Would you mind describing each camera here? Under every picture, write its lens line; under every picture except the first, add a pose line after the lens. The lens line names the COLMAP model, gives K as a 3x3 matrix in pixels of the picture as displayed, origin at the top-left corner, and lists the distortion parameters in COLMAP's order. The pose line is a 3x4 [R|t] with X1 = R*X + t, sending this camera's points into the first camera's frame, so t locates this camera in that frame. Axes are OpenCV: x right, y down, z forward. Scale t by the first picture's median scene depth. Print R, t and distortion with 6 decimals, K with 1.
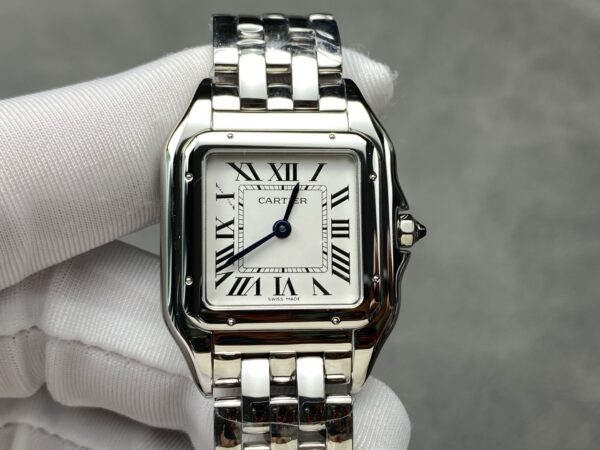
lens RADIAL K [[882.0, 0, 300.0], [0, 882.0, 225.0], [0, 0, 1]] dist [-0.135770, -0.001280]
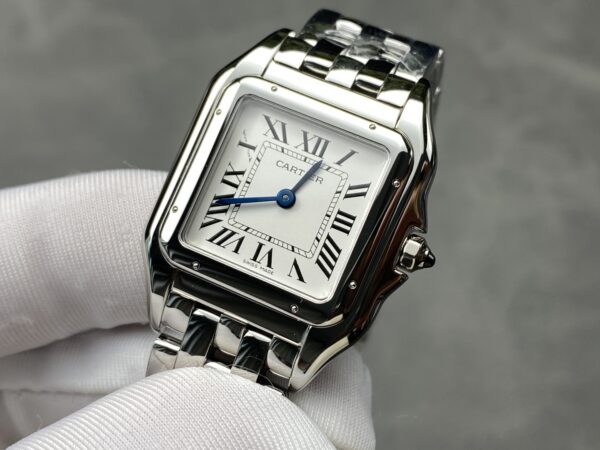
lens RADIAL K [[882.0, 0, 300.0], [0, 882.0, 225.0], [0, 0, 1]] dist [-0.135770, -0.001280]
pose [[0.884553, 0.373298, -0.279669, 0.267775], [-0.380011, 0.924429, 0.031994, -0.005300], [0.270477, 0.077977, 0.959563, 0.096872]]
